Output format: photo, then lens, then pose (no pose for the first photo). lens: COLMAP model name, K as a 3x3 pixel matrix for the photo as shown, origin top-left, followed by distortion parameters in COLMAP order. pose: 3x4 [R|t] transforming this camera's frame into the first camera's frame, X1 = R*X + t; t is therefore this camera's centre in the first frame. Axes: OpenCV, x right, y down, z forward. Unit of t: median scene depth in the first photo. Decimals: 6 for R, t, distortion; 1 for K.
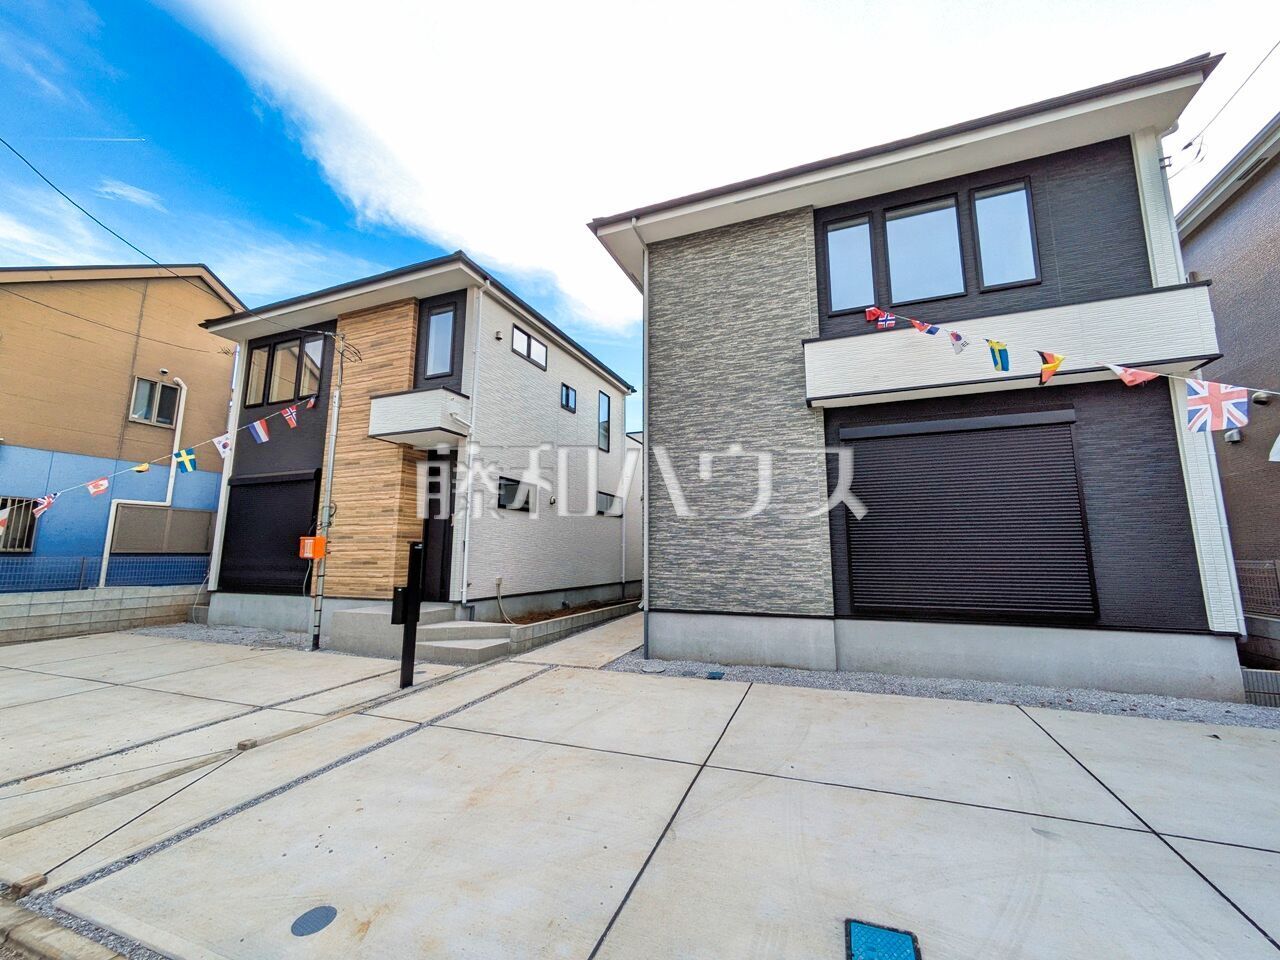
lens RADIAL K [[508.3, 0, 644.4], [0, 508.3, 478.6], [0, 0, 1]] dist [-0.000917, 0.001373]
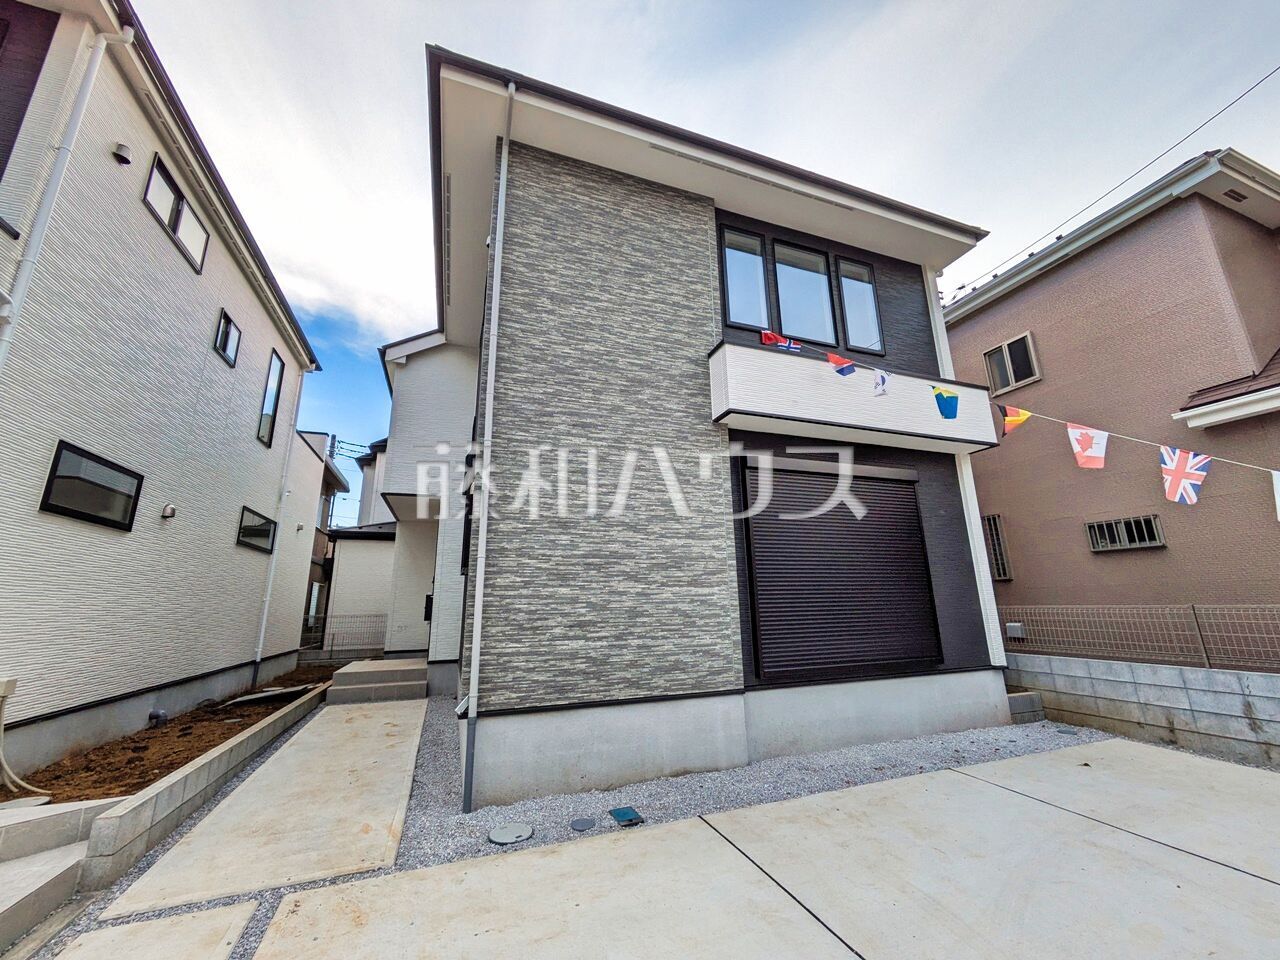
lens RADIAL K [[508.1, 0, 644.3], [0, 508.1, 477.6], [0, 0, 1]] dist [0.000207, -0.000181]
pose [[0.742534, 0.149283, 0.652961, -0.242711], [-0.081322, 0.987728, -0.133341, 0.057080], [-0.664853, 0.045910, 0.745562, 0.423928]]
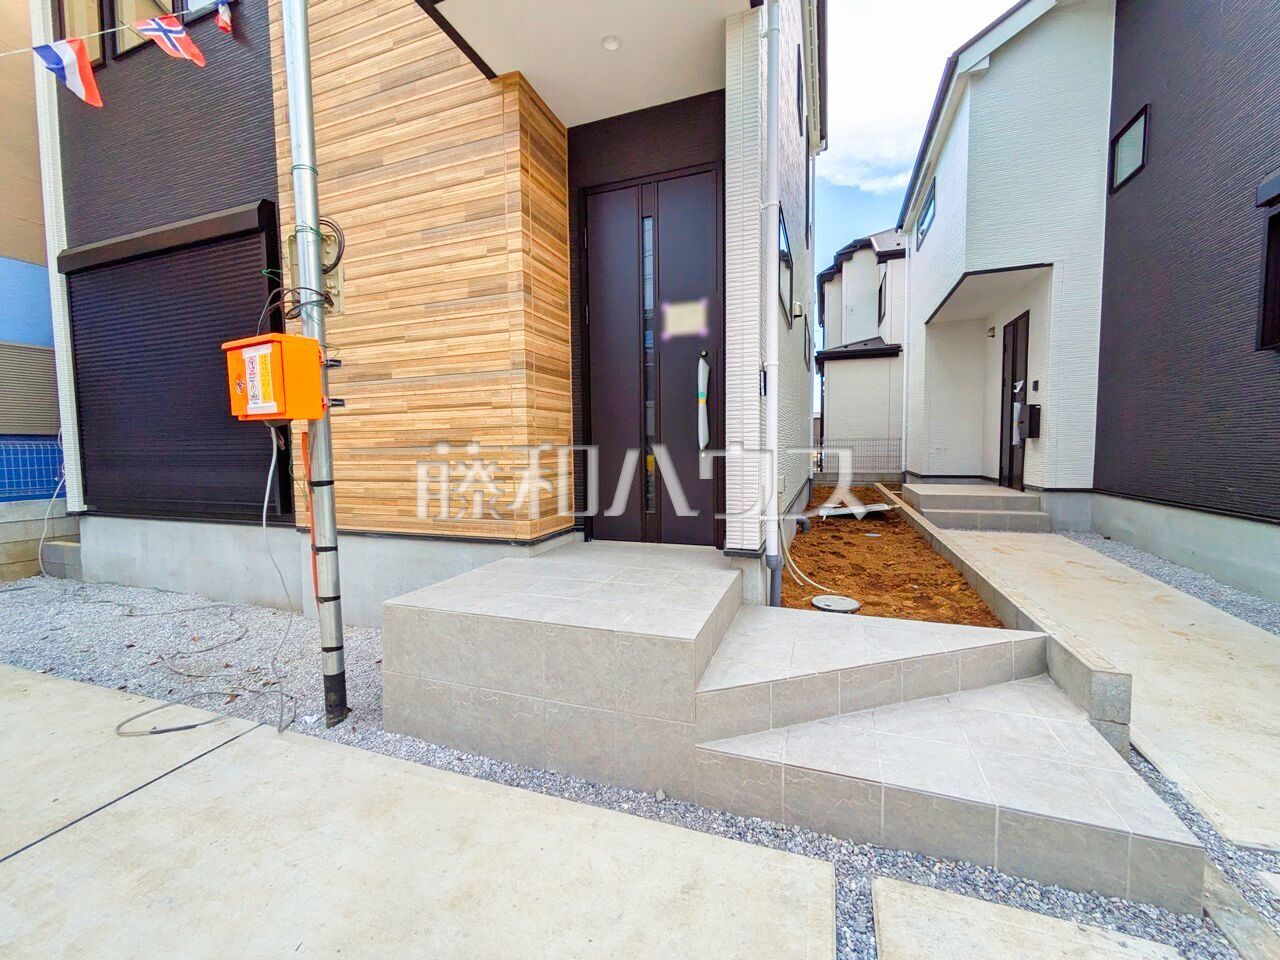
lens RADIAL K [[507.5, 0, 645.3], [0, 507.5, 479.2], [0, 0, 1]] dist [0.000555, 0.000322]
pose [[0.999433, -0.015283, 0.030002, -0.497434], [0.008584, 0.977260, 0.211870, 0.139911], [-0.032558, -0.211492, 0.976837, 0.768882]]
